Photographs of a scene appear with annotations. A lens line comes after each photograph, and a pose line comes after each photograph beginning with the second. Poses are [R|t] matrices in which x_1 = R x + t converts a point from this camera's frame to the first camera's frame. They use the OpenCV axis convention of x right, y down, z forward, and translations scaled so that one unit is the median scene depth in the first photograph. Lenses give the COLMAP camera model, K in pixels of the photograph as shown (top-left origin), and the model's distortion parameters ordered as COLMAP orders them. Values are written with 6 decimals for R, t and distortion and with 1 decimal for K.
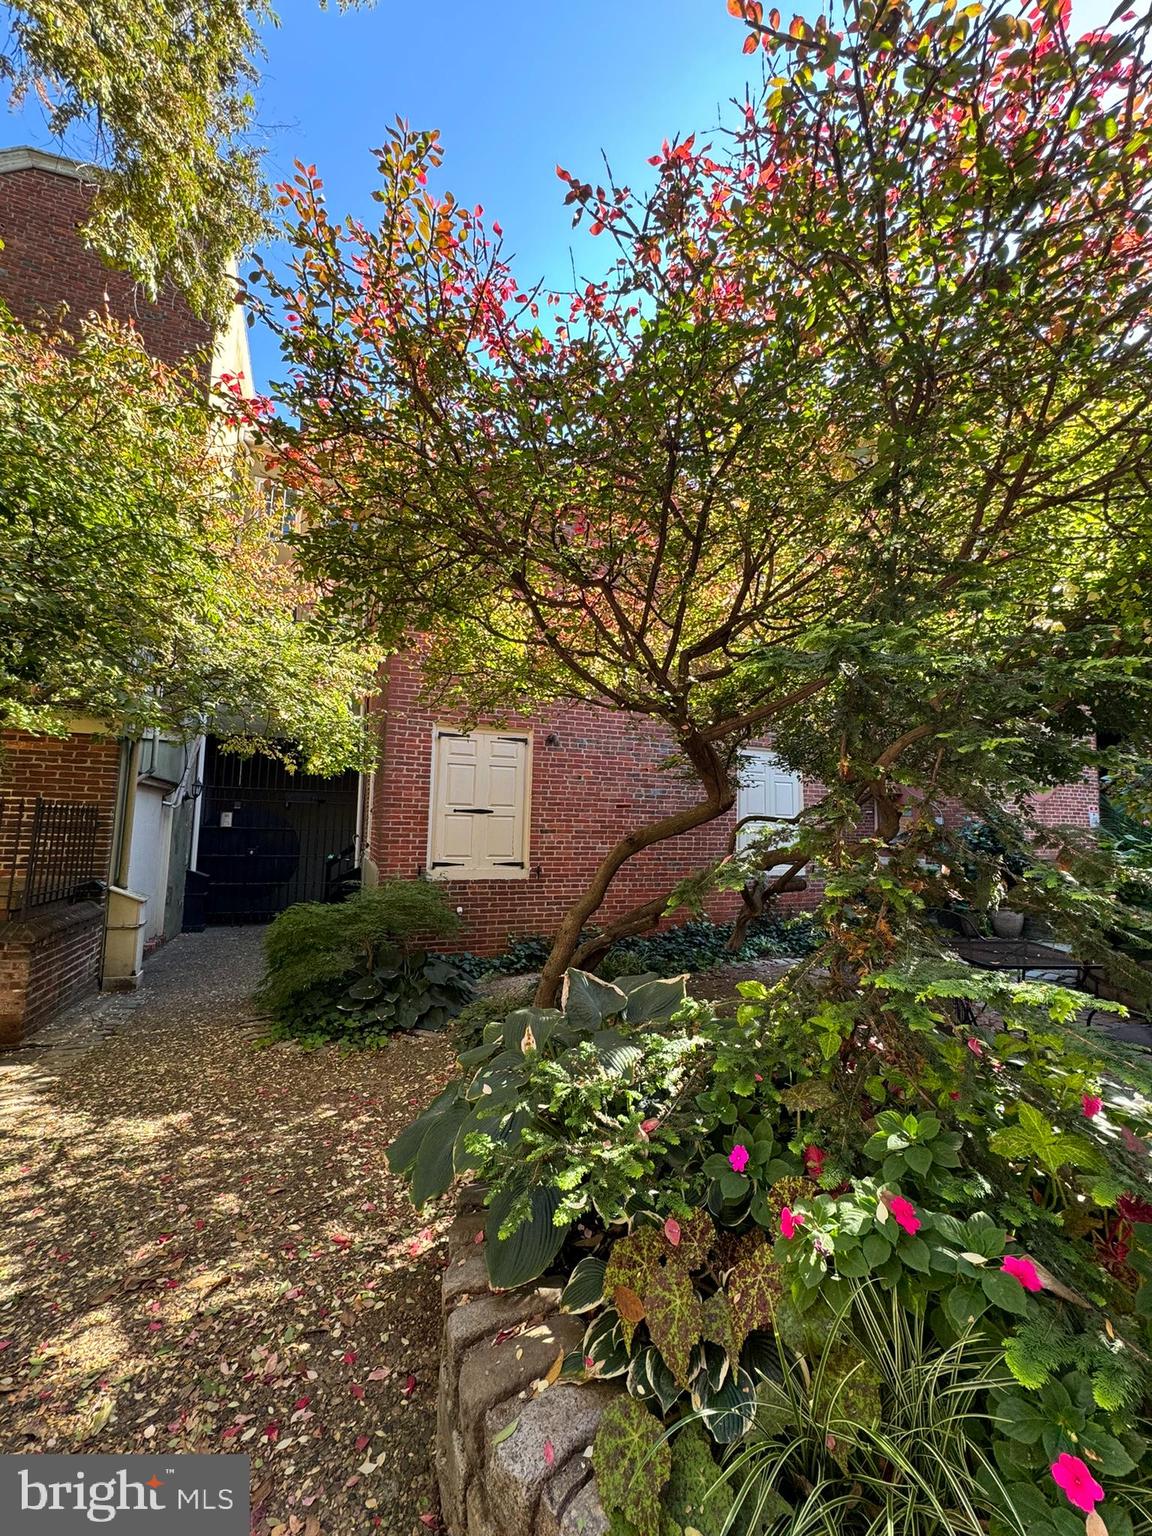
lens RADIAL K [[611.6, 0, 576.0], [0, 611.6, 768.0], [0, 0, 1]] dist [0.000988, 0.000225]
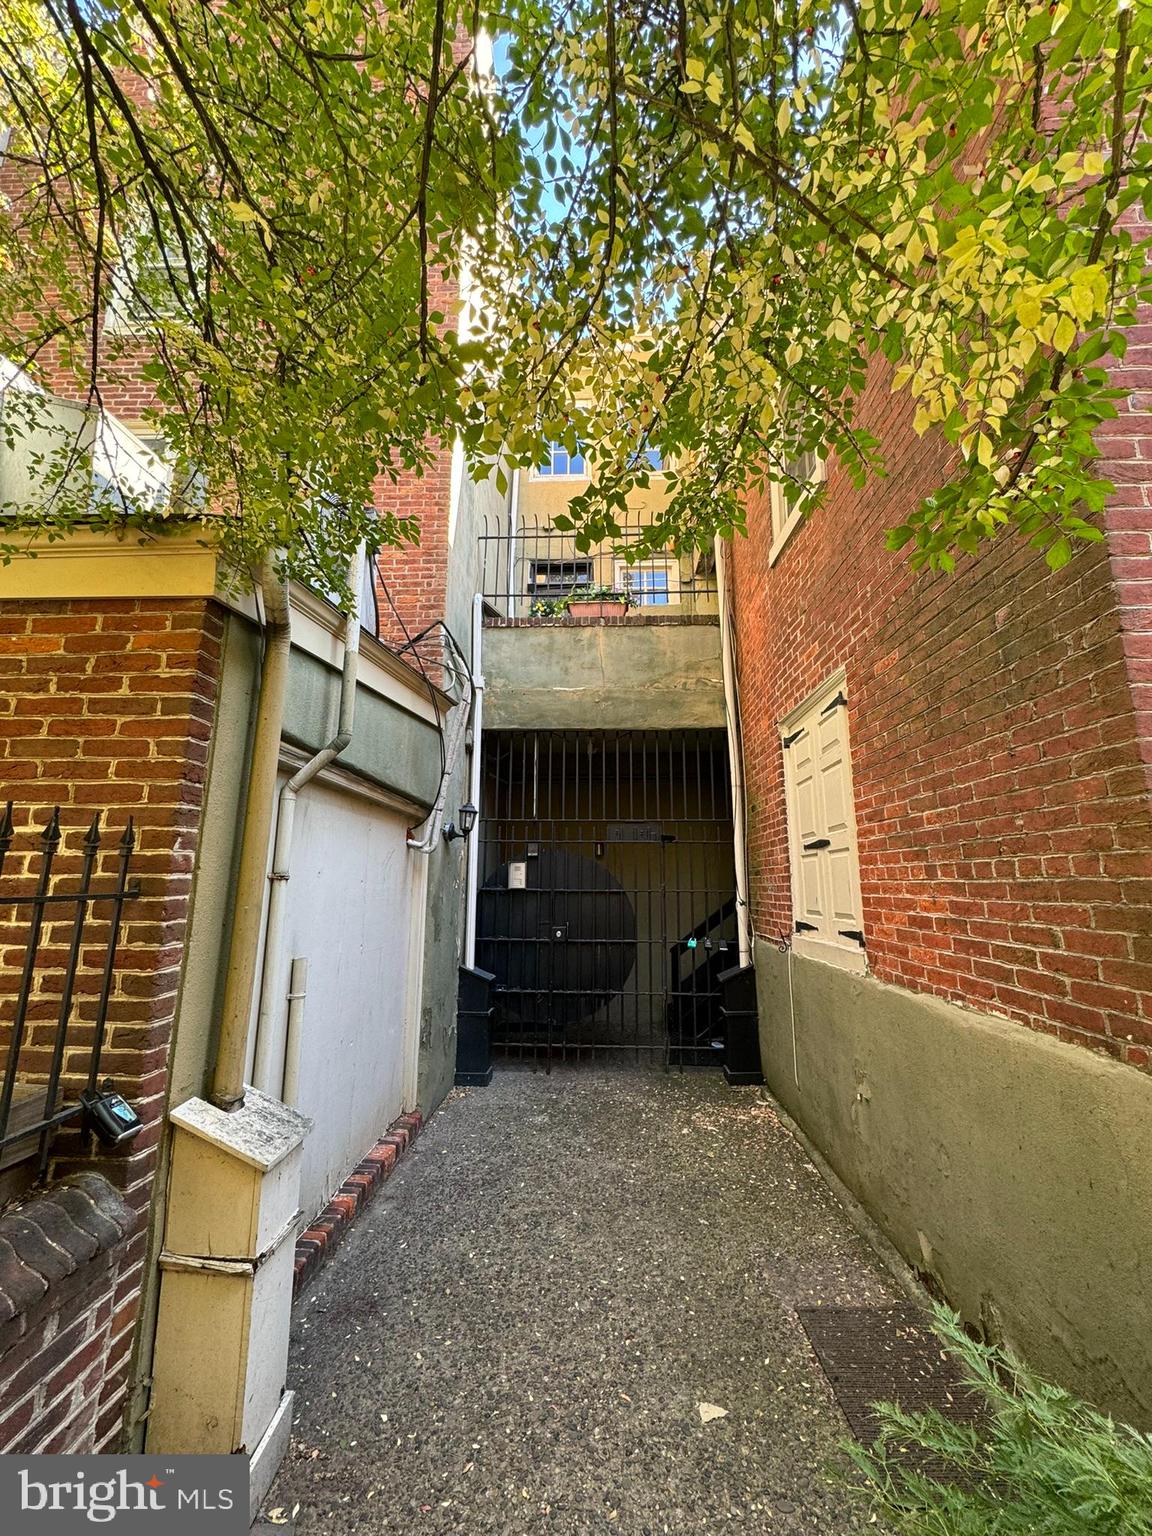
lens RADIAL K [[611.6, 0, 576.0], [0, 611.6, 768.0], [0, 0, 1]] dist [0.000988, 0.000225]
pose [[0.912598, -0.088531, -0.399158, -0.328963], [0.053241, 0.993695, -0.098671, 0.051348], [0.405377, 0.068796, 0.911557, 0.571335]]
